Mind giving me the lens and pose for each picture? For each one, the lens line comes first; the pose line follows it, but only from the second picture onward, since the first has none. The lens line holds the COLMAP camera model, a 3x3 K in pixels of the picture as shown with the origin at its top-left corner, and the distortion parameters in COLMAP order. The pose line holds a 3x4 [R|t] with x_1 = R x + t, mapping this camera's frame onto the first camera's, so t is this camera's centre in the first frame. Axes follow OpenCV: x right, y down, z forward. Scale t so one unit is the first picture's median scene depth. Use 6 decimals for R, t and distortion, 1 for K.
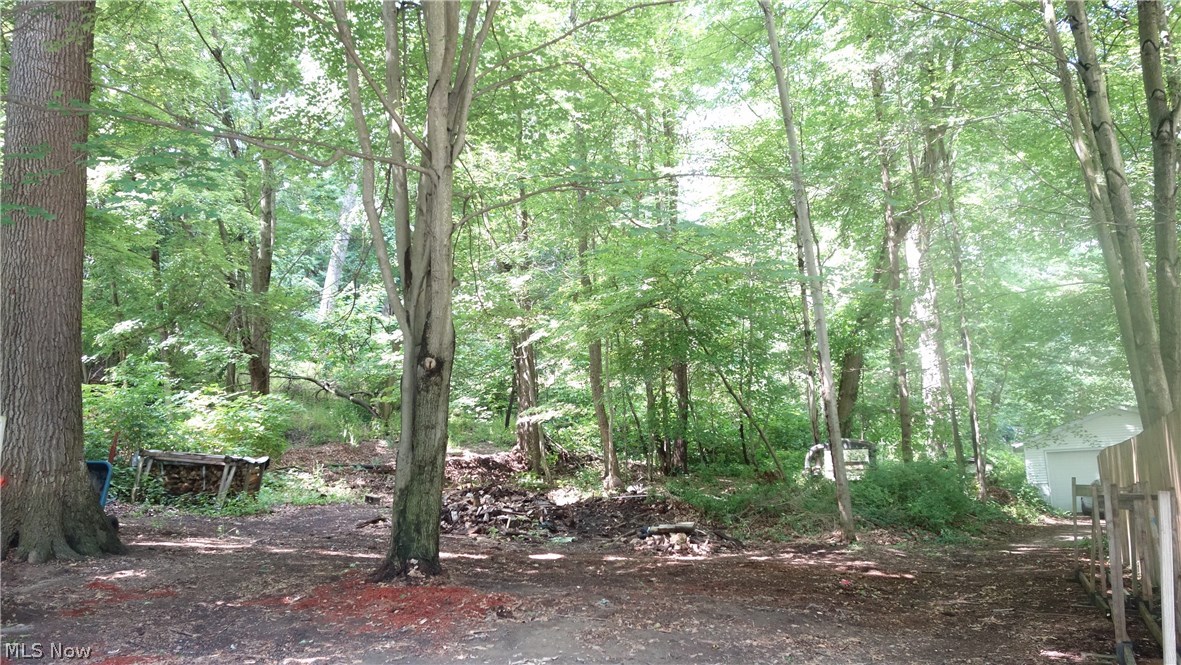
lens RADIAL K [[966.7, 0, 589.9], [0, 966.7, 324.5], [0, 0, 1]] dist [-0.006256, -0.000562]
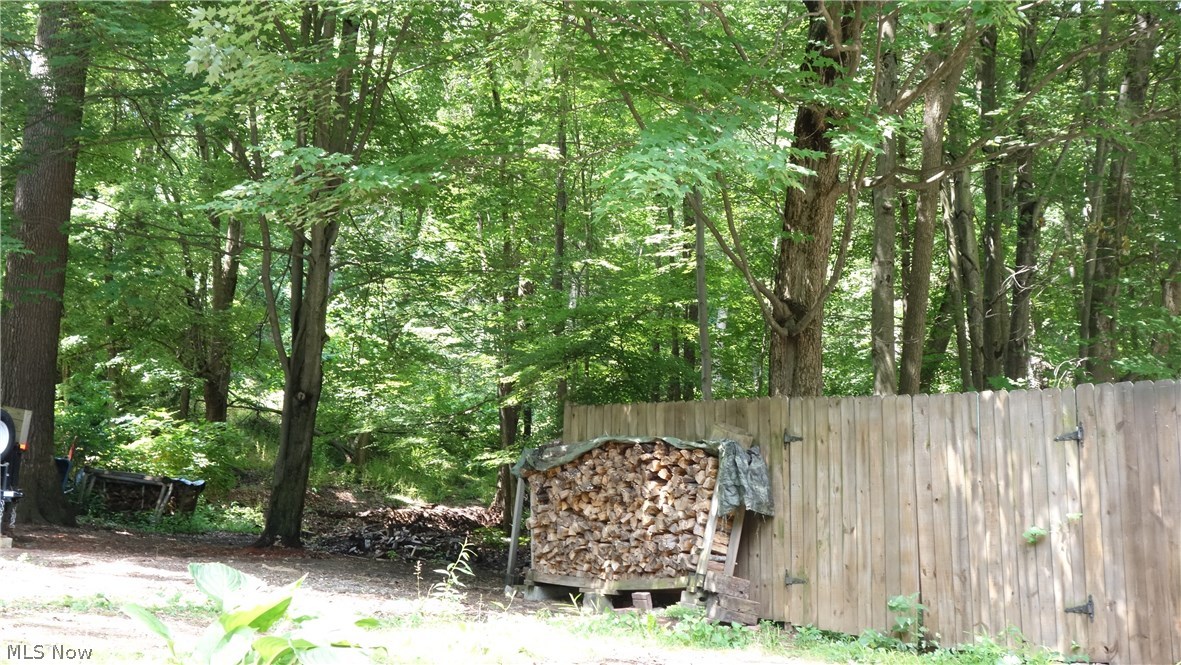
lens RADIAL K [[1496.1, 0, 590.3], [0, 1496.1, 336.7], [0, 0, 1]] dist [-0.024440, 0.000000]
pose [[0.993317, 0.053767, -0.102129, 0.196661], [-0.054917, 0.998455, -0.008481, -0.021227], [0.101515, 0.014033, 0.994735, -0.463780]]
